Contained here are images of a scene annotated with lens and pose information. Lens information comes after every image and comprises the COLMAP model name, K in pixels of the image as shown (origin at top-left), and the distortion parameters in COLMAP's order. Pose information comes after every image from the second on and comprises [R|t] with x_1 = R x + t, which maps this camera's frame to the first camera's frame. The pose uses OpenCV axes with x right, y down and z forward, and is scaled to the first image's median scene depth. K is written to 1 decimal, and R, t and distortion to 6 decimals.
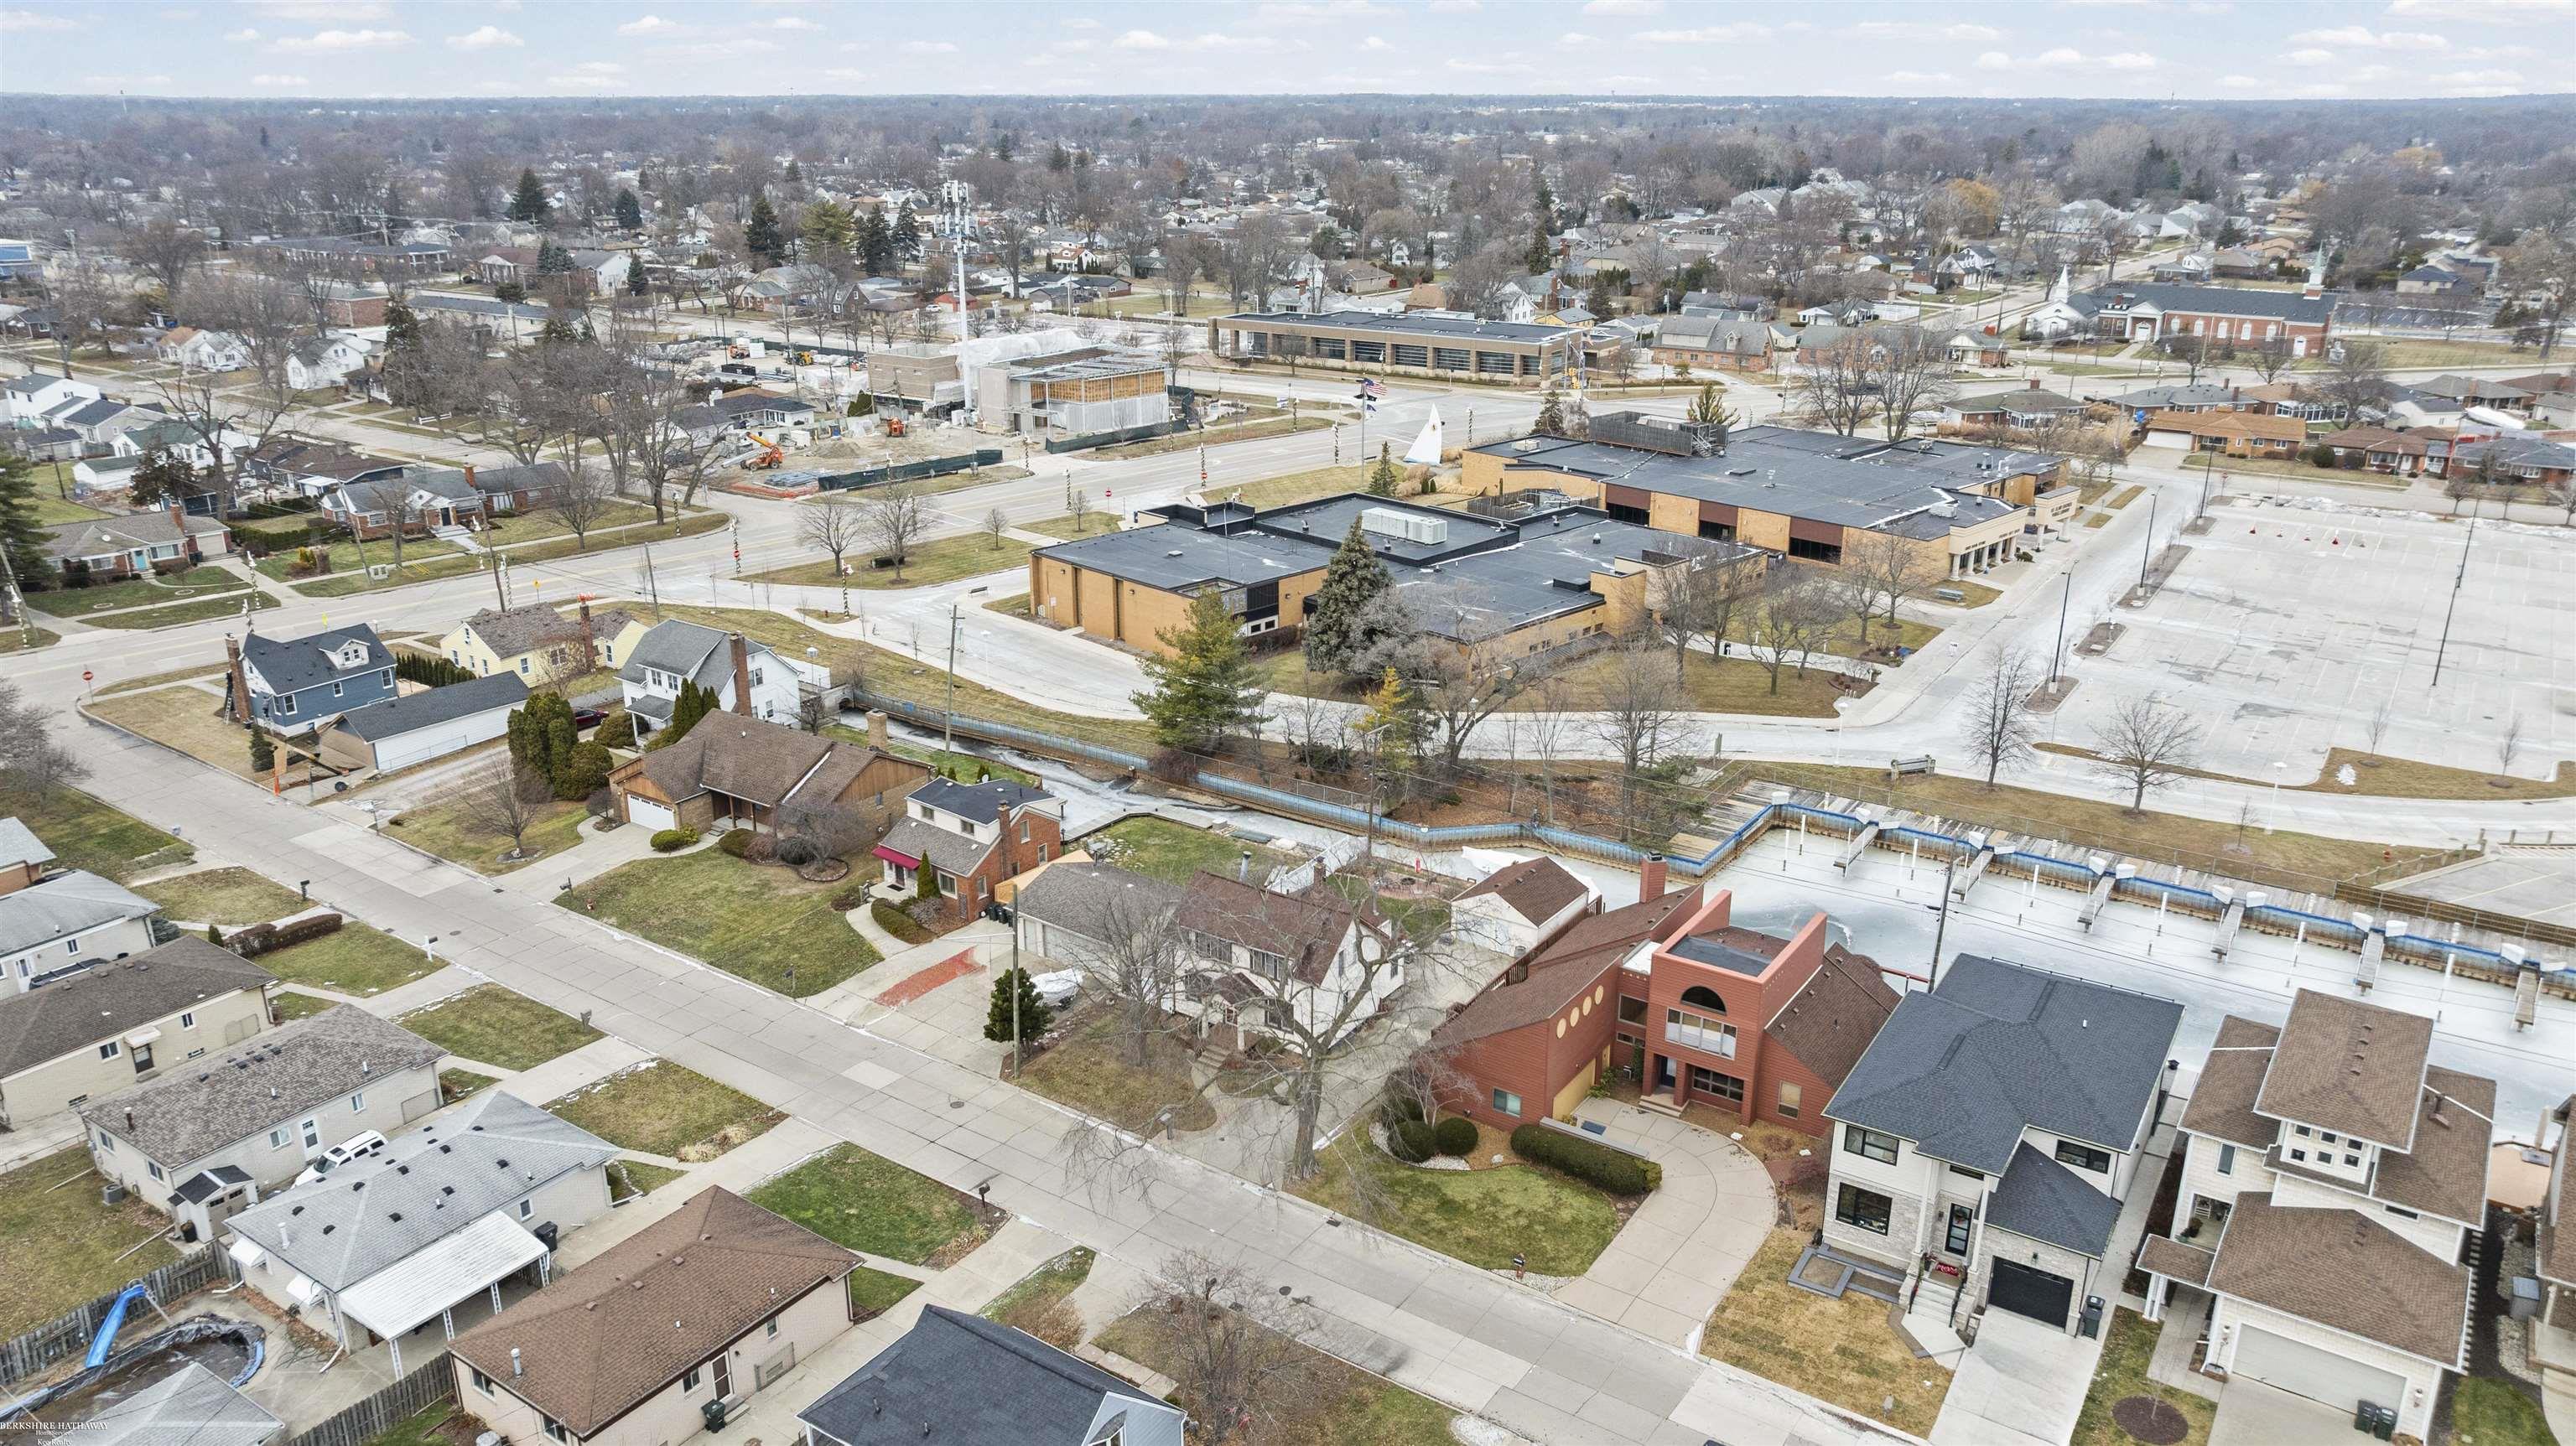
lens RADIAL K [[1870.4, 0, 1272.4], [0, 1870.4, 718.3], [0, 0, 1]] dist [-0.011951, -0.001063]
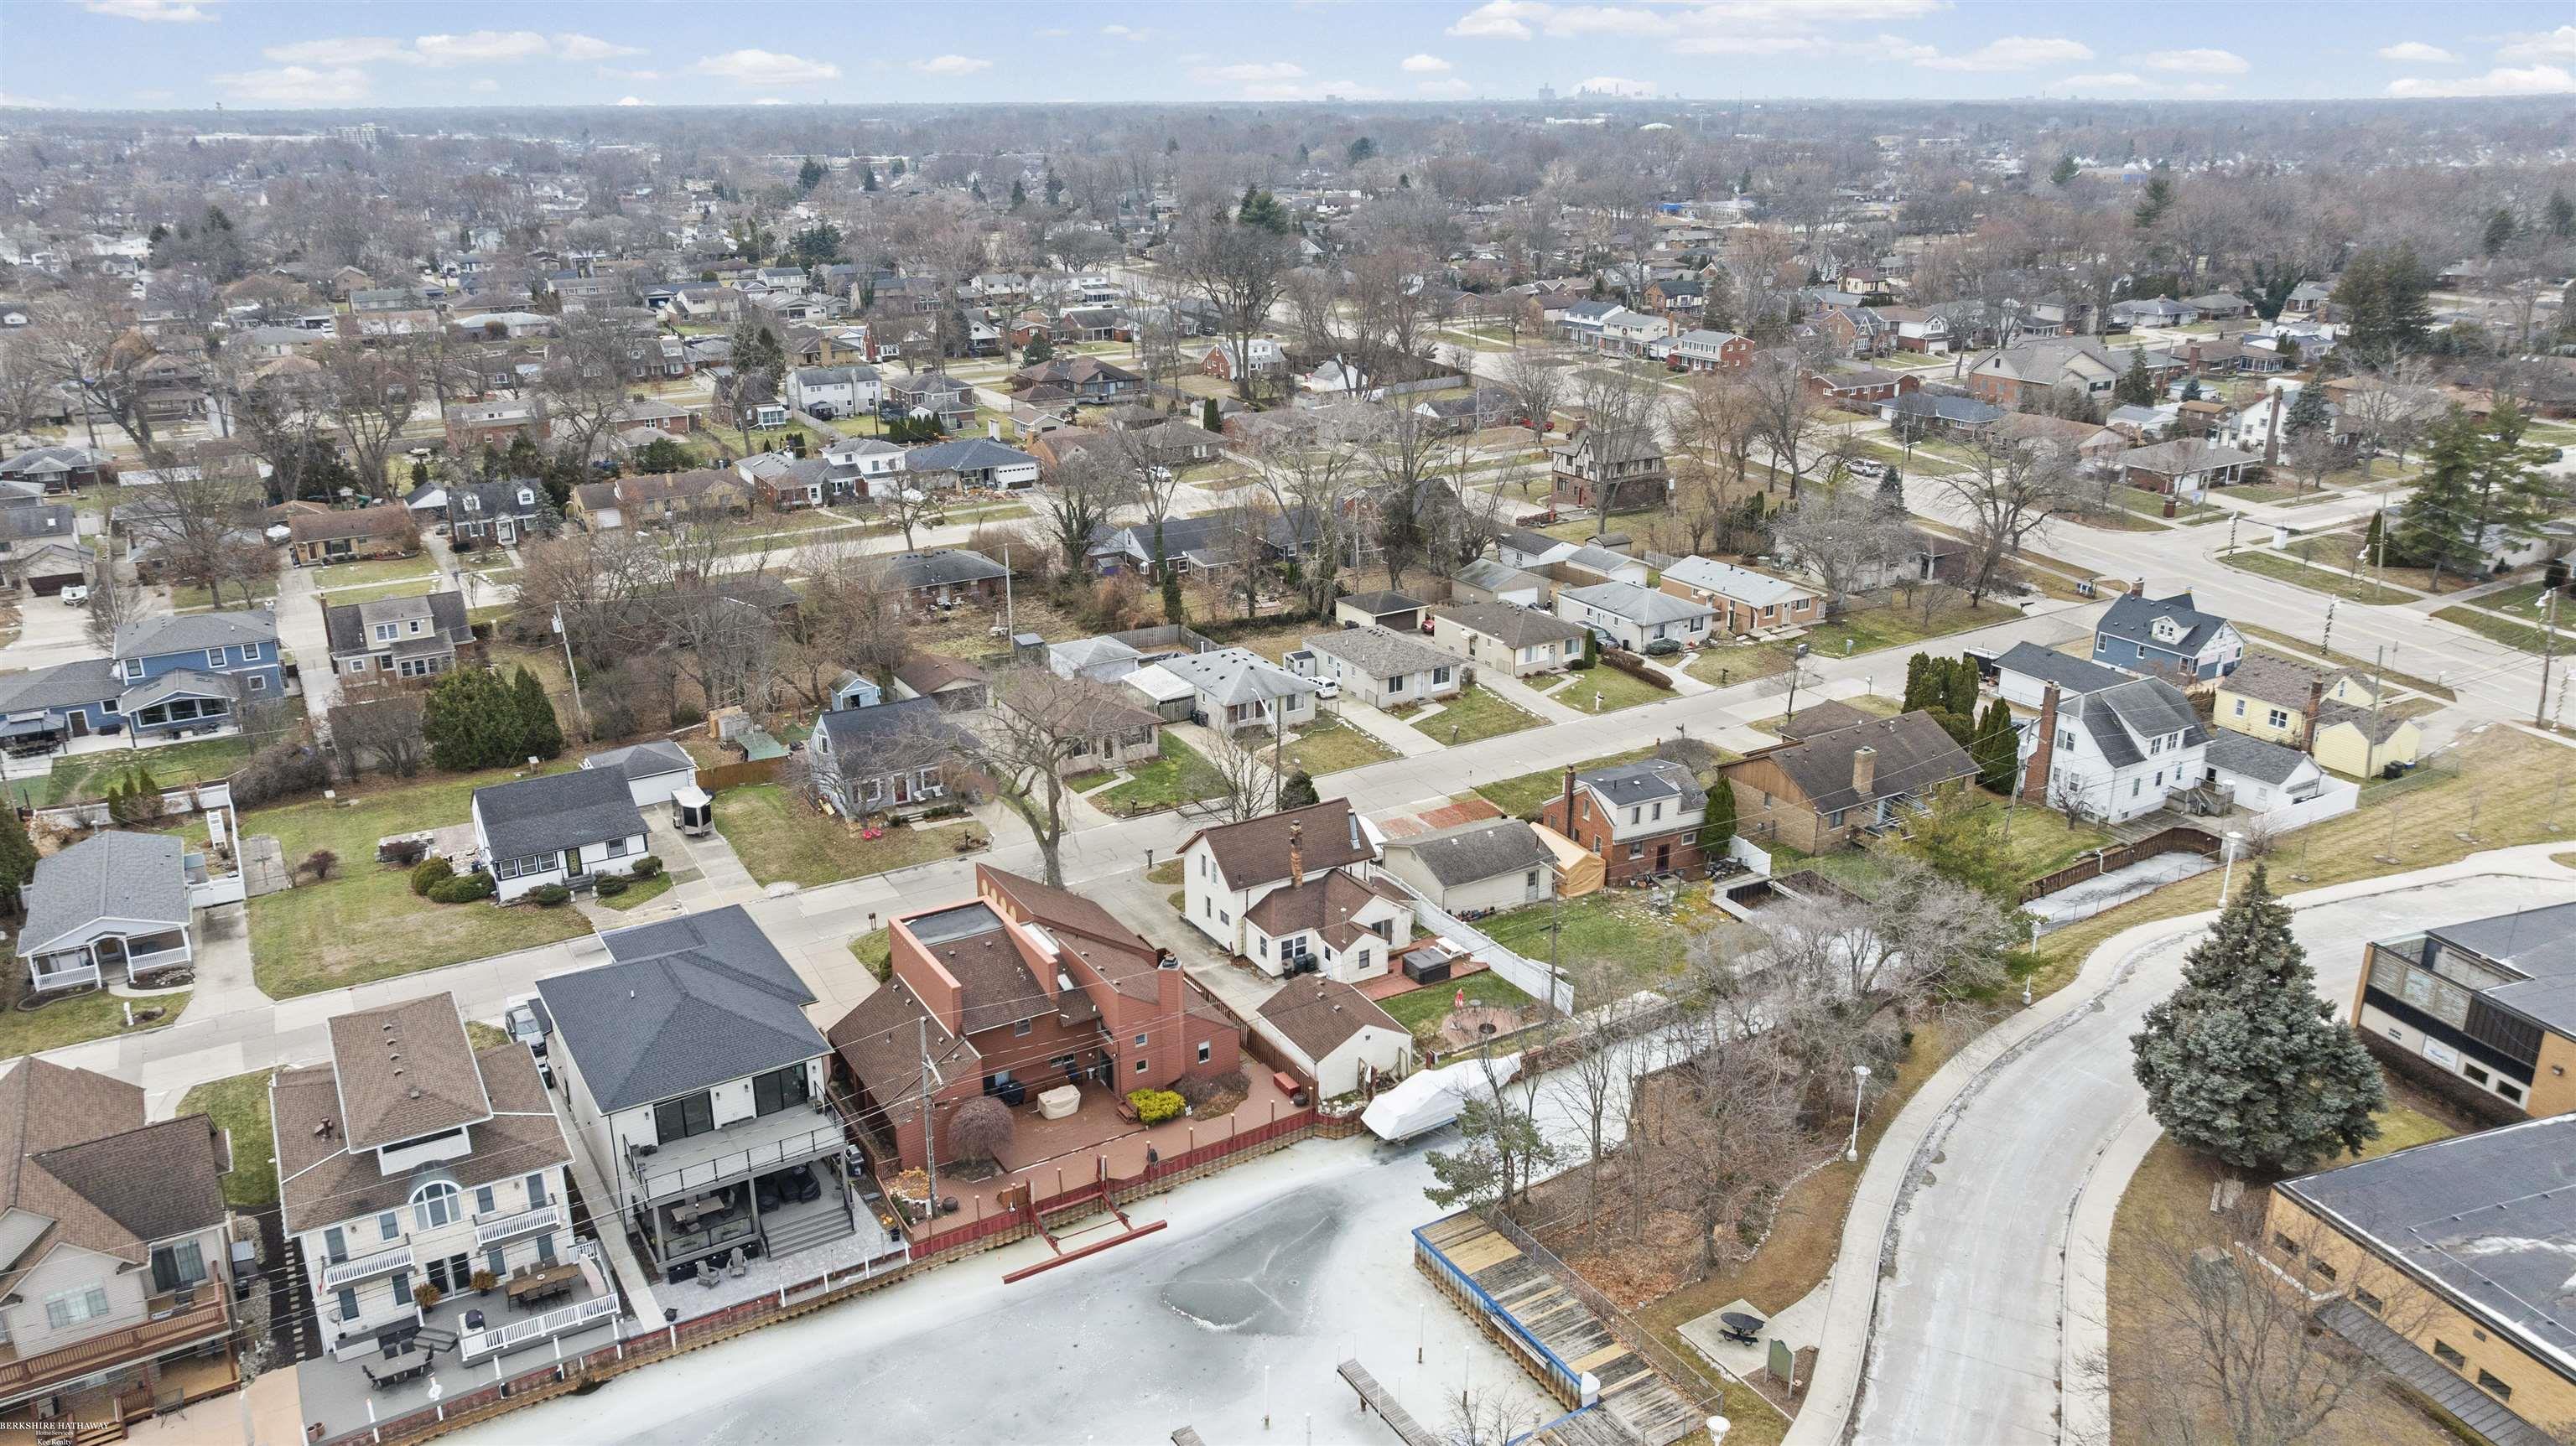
lens RADIAL K [[1807.0, 0, 1288.0], [0, 1807.0, 723.0], [0, 0, 1]] dist [-0.015564, -0.001062]
pose [[-0.417674, 0.299969, -0.857652, 0.698016], [-0.287519, 0.851787, 0.437939, -0.331336], [0.861906, 0.429507, -0.269522, 0.959954]]
